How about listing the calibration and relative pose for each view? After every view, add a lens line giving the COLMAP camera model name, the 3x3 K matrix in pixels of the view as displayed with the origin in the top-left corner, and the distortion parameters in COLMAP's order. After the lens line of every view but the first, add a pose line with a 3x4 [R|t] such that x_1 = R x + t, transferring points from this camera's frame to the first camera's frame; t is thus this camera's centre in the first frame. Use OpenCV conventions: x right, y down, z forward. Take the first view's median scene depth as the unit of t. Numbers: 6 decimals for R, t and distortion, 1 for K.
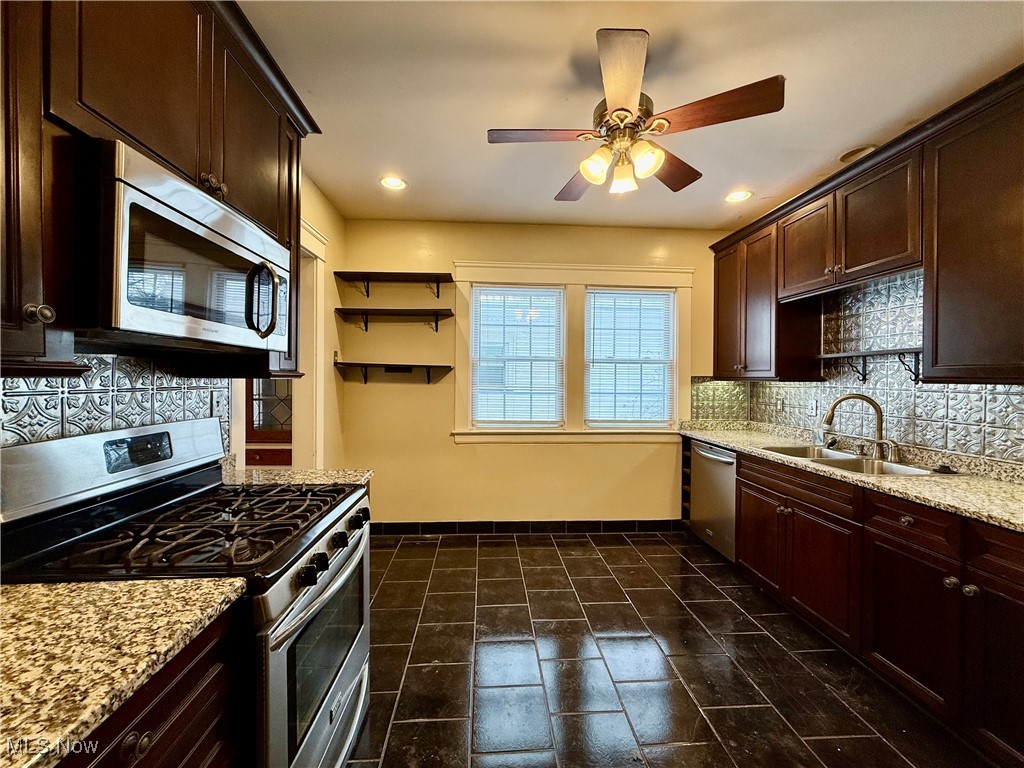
lens RADIAL K [[405.6, 0, 510.7], [0, 405.6, 384.0], [0, 0, 1]] dist [-0.000436, -0.000240]
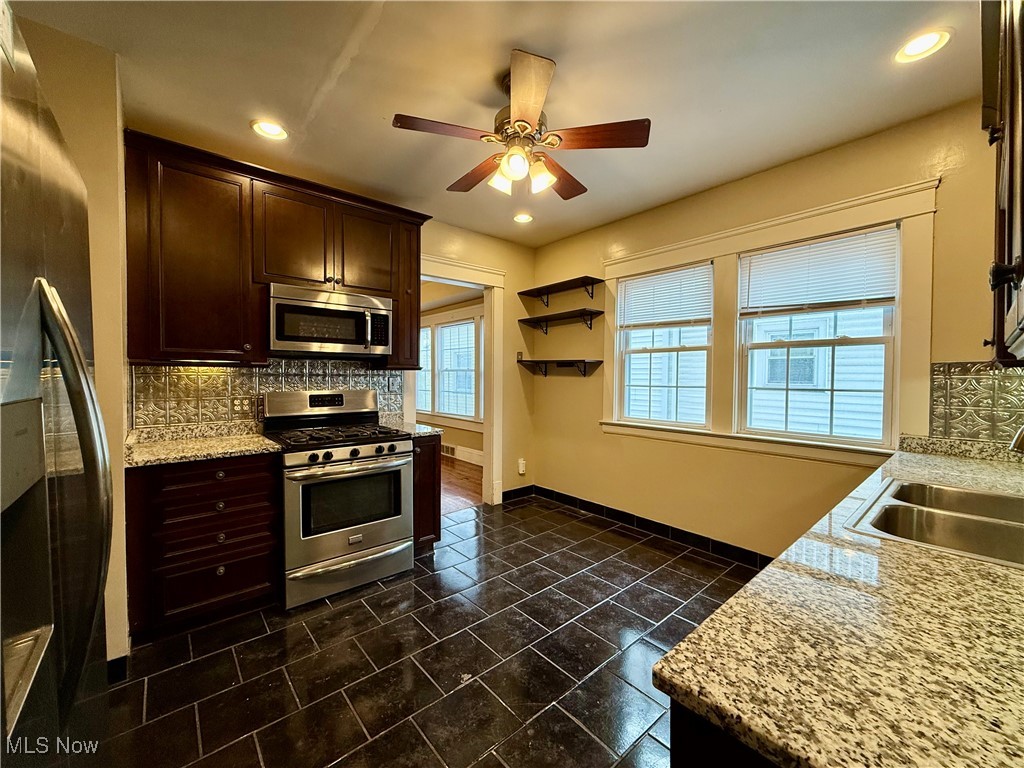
lens RADIAL K [[409.6, 0, 512.0], [0, 409.6, 384.0], [0, 0, 1]] dist [-0.001086, -0.000155]
pose [[0.604079, 0.012442, -0.796827, 0.589148], [-0.011280, 0.999911, 0.007062, 0.014990], [0.796844, 0.004722, 0.604166, 0.159084]]
